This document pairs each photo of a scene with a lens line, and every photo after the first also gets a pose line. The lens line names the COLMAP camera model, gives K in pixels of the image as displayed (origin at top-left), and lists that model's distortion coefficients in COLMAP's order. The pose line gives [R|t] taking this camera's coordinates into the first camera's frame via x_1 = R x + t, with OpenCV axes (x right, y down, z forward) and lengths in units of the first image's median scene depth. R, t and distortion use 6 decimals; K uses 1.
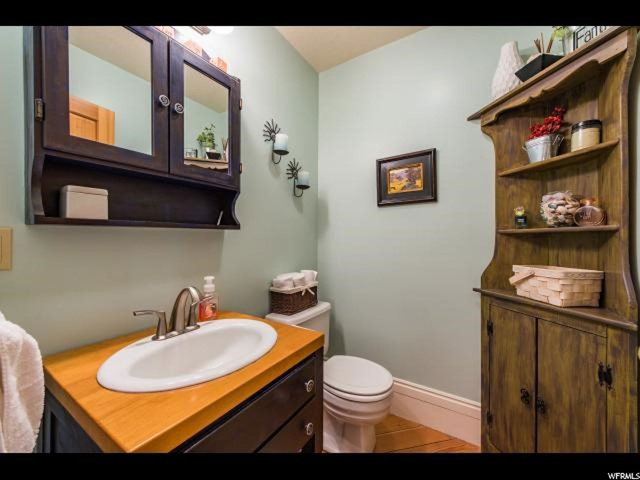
lens RADIAL K [[252.7, 0, 320.0], [0, 252.7, 240.0], [0, 0, 1]] dist [0.010990, -0.000362]
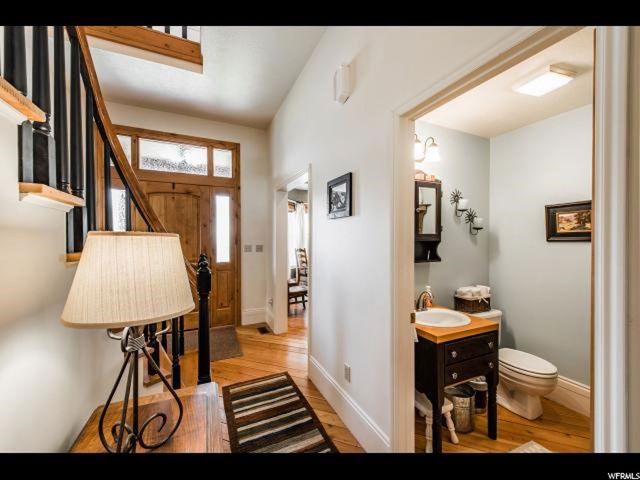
lens RADIAL K [[252.7, 0, 320.0], [0, 252.7, 240.0], [0, 0, 1]] dist [0.010990, -0.000362]
pose [[0.840574, -0.004114, -0.541681, -0.043690], [-0.002510, 0.999931, -0.011489, -0.133245], [0.541691, 0.011017, 0.840506, -0.783967]]
